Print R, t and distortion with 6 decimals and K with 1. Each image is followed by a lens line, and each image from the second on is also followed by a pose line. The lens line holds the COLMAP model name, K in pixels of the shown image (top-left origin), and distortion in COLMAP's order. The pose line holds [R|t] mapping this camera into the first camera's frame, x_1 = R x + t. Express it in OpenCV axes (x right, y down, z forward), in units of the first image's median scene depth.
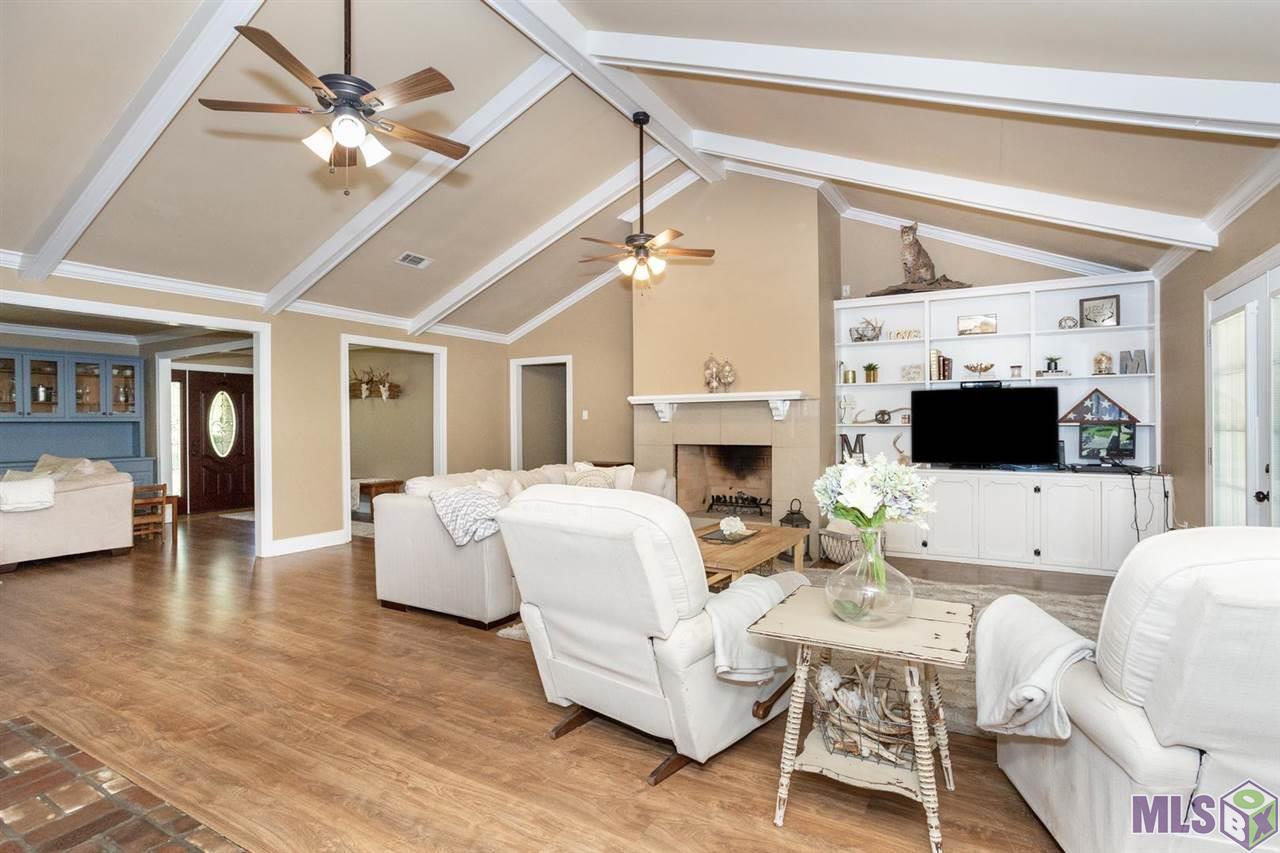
lens RADIAL K [[640.6, 0, 639.9], [0, 640.6, 424.7], [0, 0, 1]] dist [-0.051668, 0.029519]
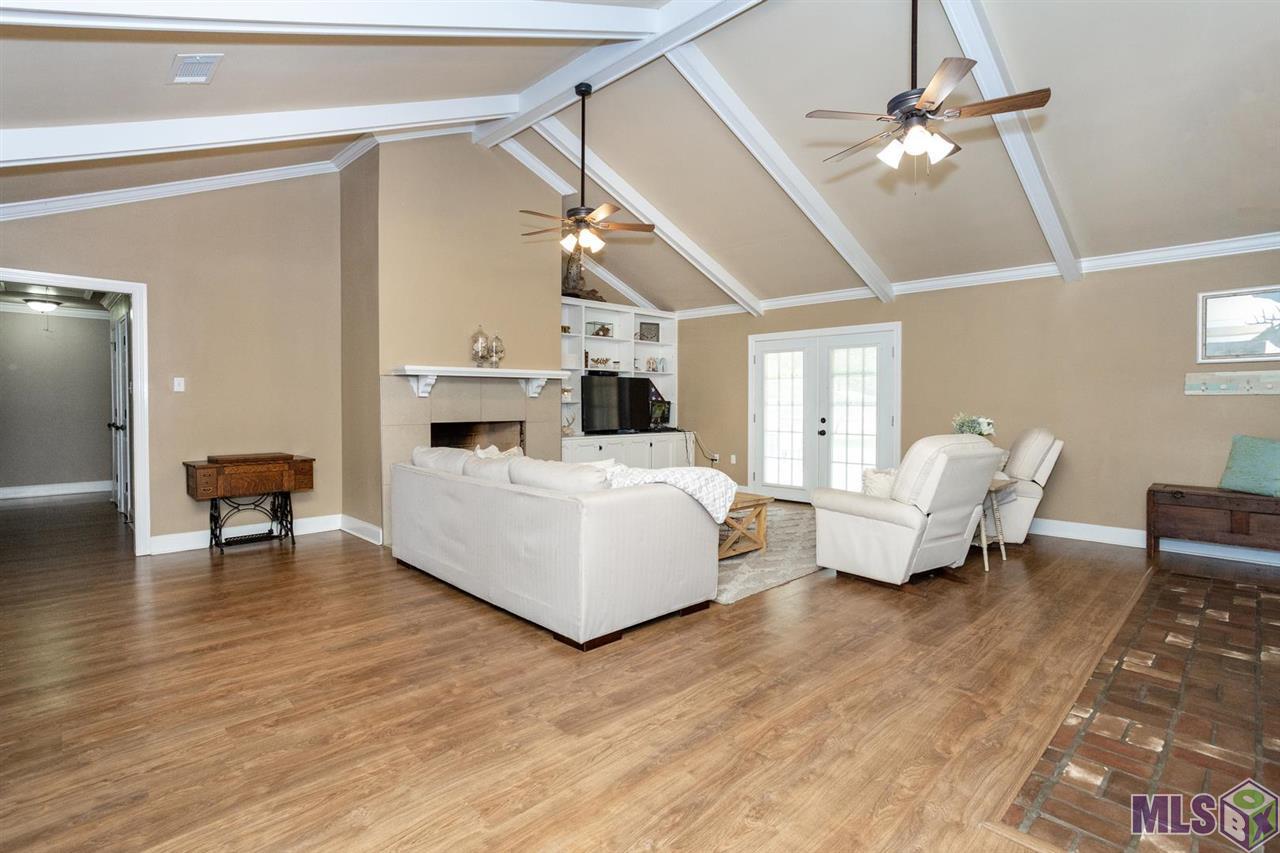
lens RADIAL K [[640.6, 0, 644.3], [0, 640.6, 417.2], [0, 0, 1]] dist [-0.051668, 0.029519]
pose [[0.250726, -0.018006, 0.967891, -1.427123], [-0.000891, 0.999822, 0.018831, 0.012092], [-0.968058, -0.005584, 0.250666, 0.996680]]
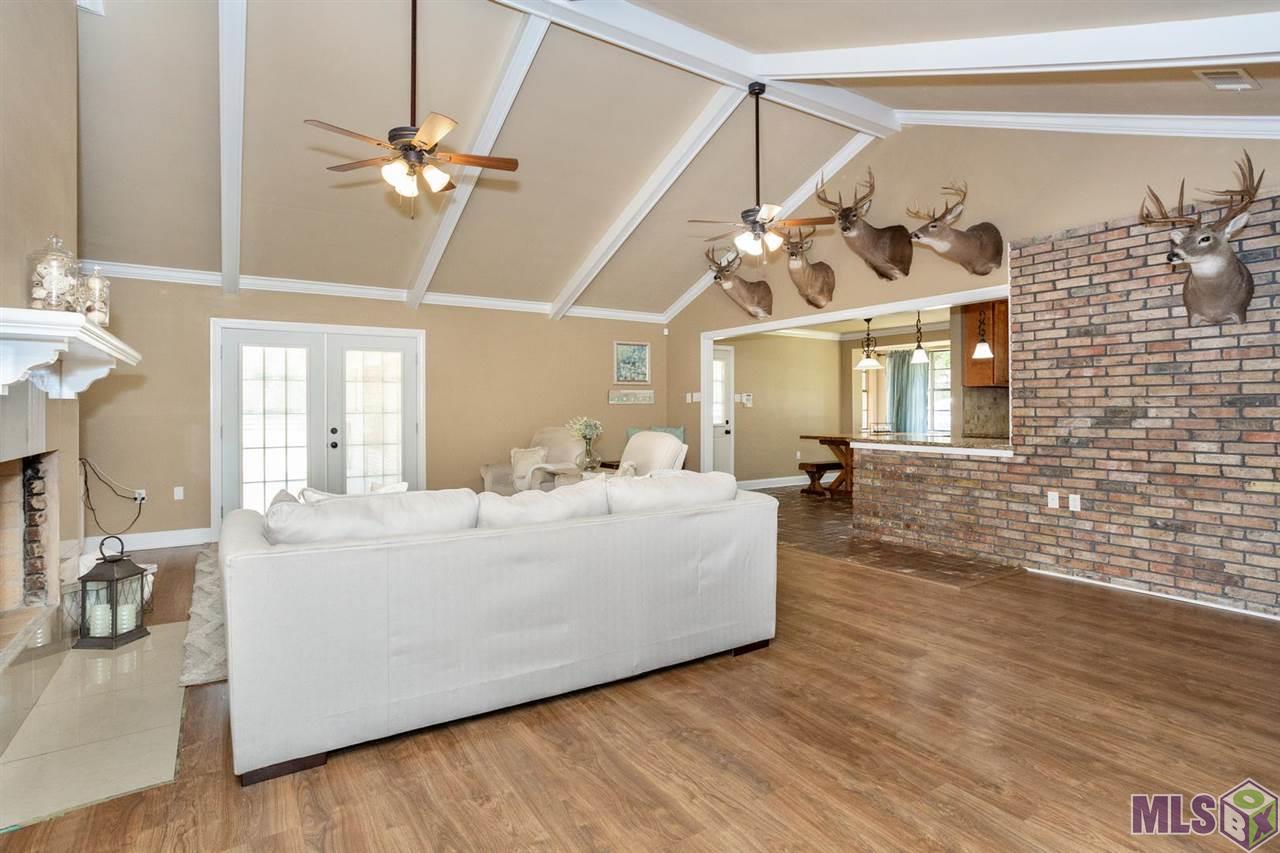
lens RADIAL K [[640.6, 0, 651.4], [0, 640.6, 417.1], [0, 0, 1]] dist [-0.051668, 0.029519]
pose [[-0.906794, 0.002665, 0.421565, -0.791369], [0.008230, 0.999901, 0.011382, 0.008655], [-0.421493, 0.013791, -0.906727, 2.293654]]
